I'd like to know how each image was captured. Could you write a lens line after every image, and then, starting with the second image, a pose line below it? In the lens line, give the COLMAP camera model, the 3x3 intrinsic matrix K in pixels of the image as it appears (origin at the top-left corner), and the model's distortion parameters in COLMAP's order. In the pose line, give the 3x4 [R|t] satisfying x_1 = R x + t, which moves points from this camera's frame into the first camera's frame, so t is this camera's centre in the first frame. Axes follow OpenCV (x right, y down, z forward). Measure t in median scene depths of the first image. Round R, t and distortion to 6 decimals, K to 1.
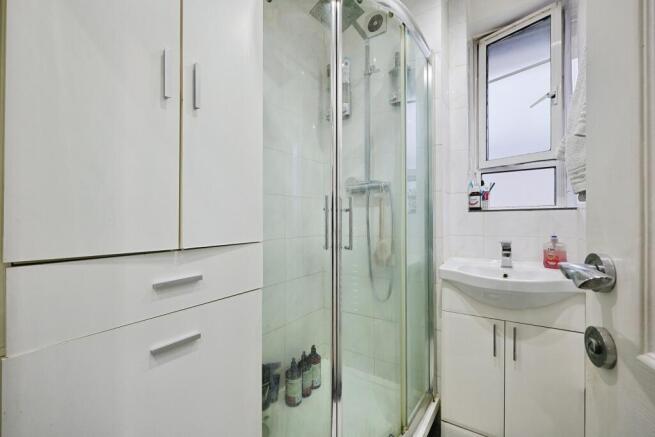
lens RADIAL K [[277.6, 0, 327.5], [0, 277.6, 218.5], [0, 0, 1]] dist [-0.003145, -0.000601]
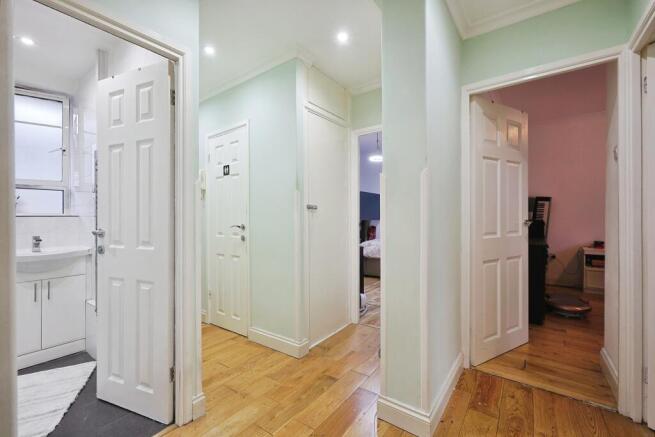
lens RADIAL K [[277.6, 0, 327.5], [0, 277.6, 218.5], [0, 0, 1]] dist [-0.003145, -0.000601]
pose [[0.066541, 0.004426, 0.997774, -0.992504], [0.005105, 0.999976, -0.004776, -0.008225], [-0.997771, 0.005412, 0.066517, -0.934206]]
